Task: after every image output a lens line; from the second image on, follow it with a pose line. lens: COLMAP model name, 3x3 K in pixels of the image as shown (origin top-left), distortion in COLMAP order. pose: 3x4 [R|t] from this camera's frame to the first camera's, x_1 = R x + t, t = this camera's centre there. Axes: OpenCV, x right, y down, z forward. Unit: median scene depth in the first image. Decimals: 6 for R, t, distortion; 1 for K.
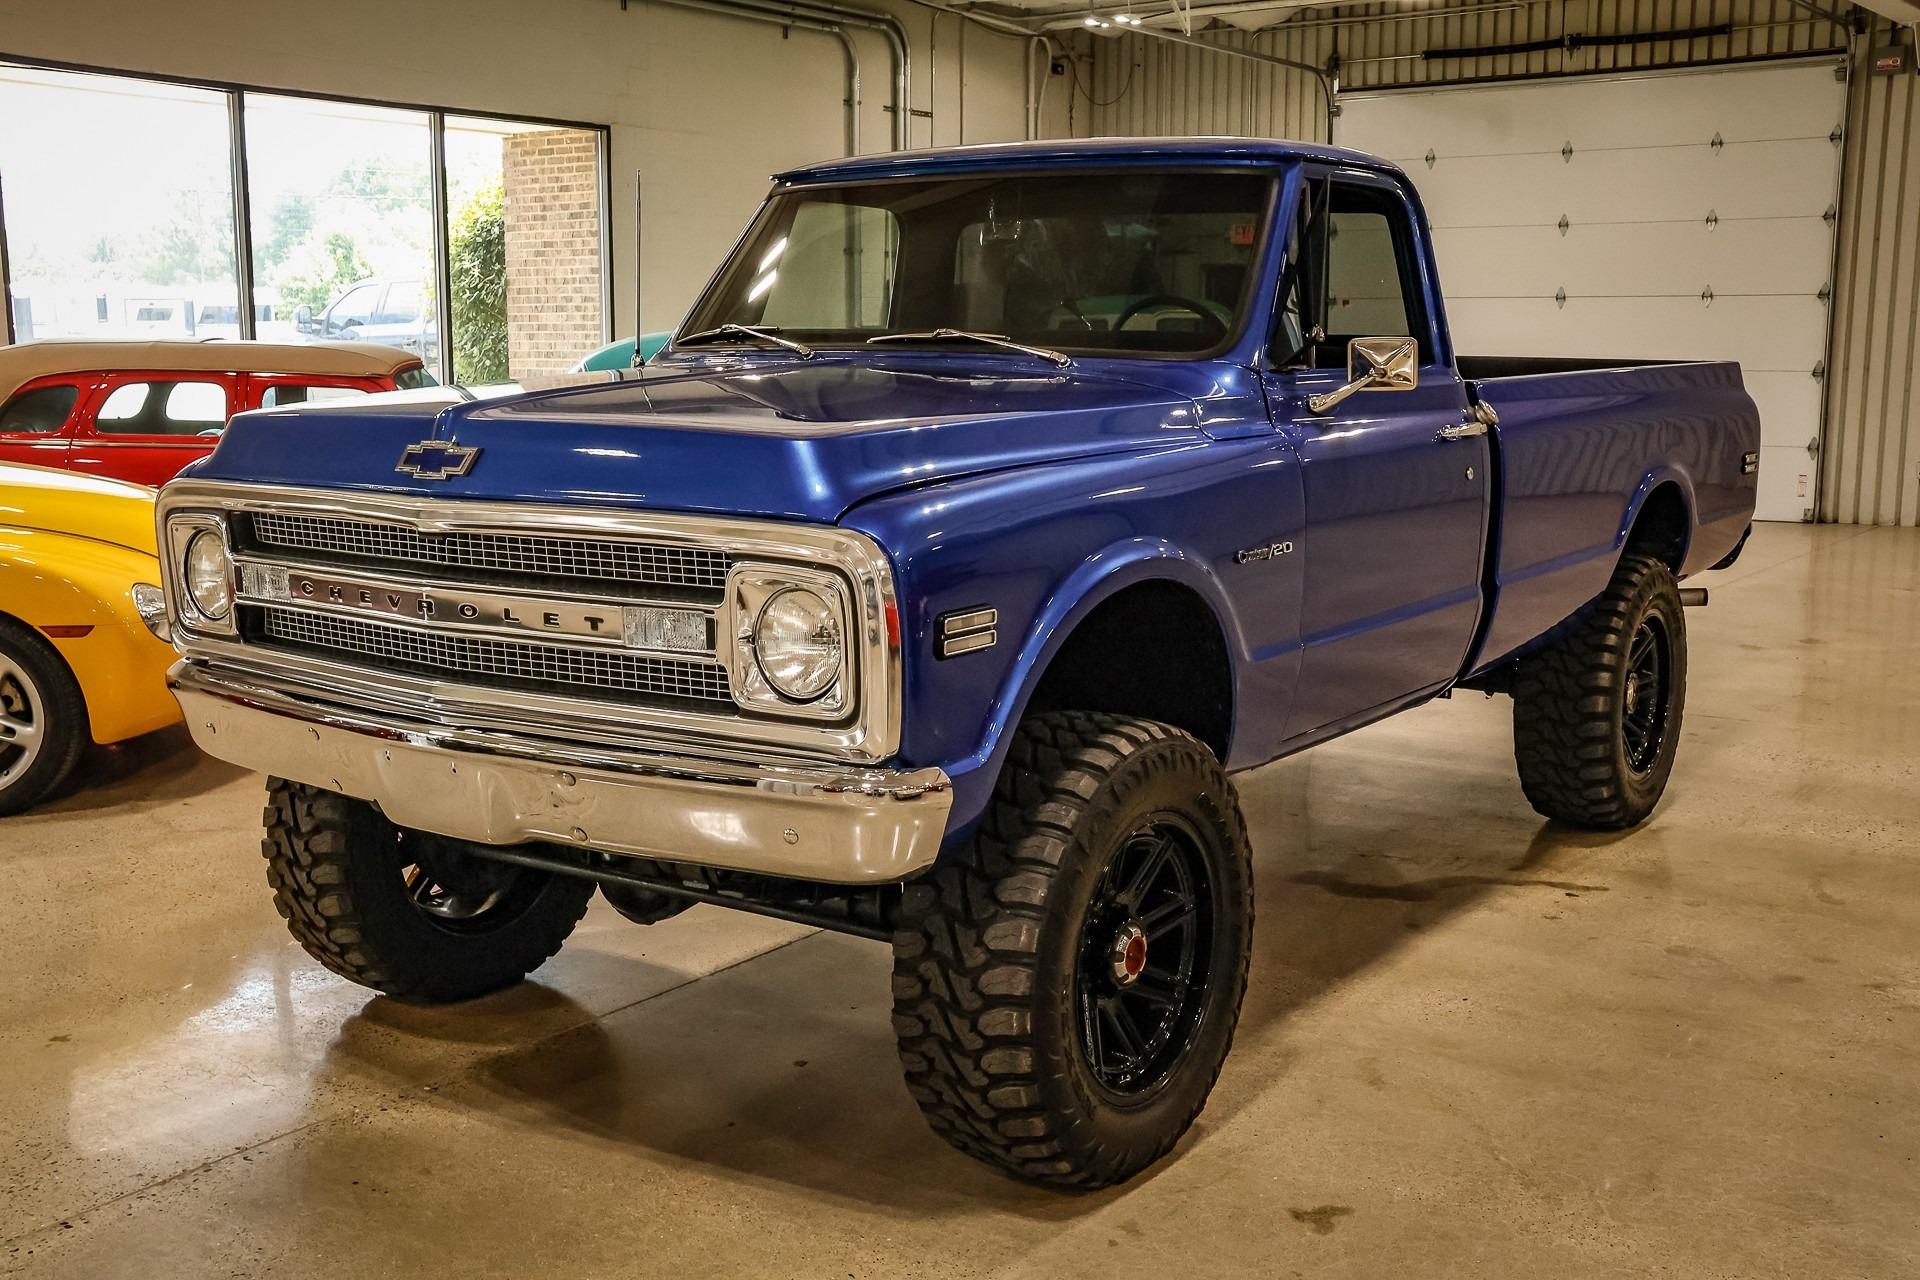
lens RADIAL K [[1995.0, 0, 955.3], [0, 1995.0, 642.7], [0, 0, 1]] dist [-0.089398, 0.276275]
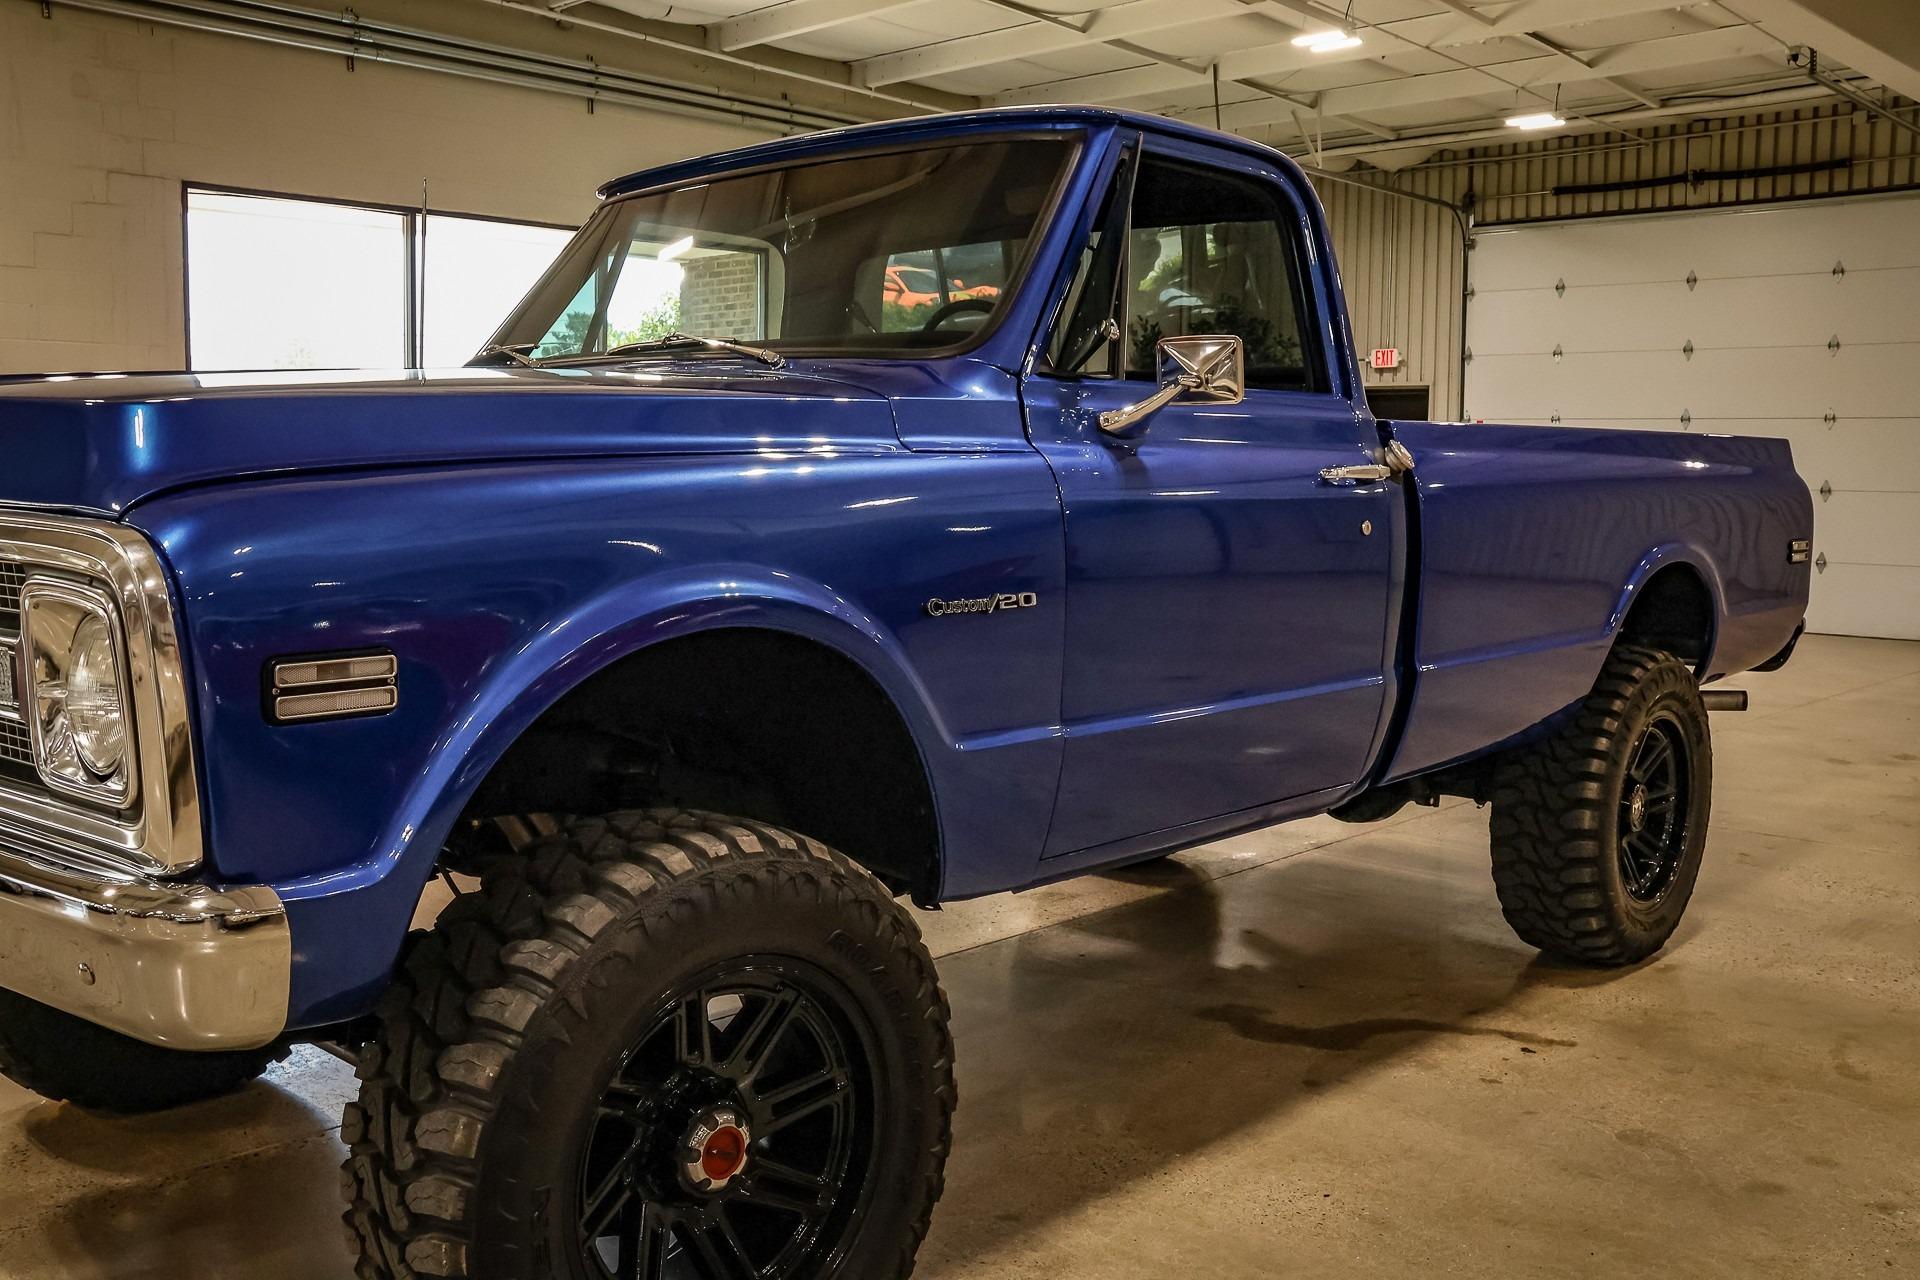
lens RADIAL K [[1718.6, 0, 953.4], [0, 1718.6, 651.2], [0, 0, 1]] dist [-0.140241, 0.169855]
pose [[0.989751, 0.025373, -0.140531, 0.171253], [-0.032241, 0.998383, -0.046808, 0.001721], [0.139116, 0.050859, 0.988969, 0.267486]]
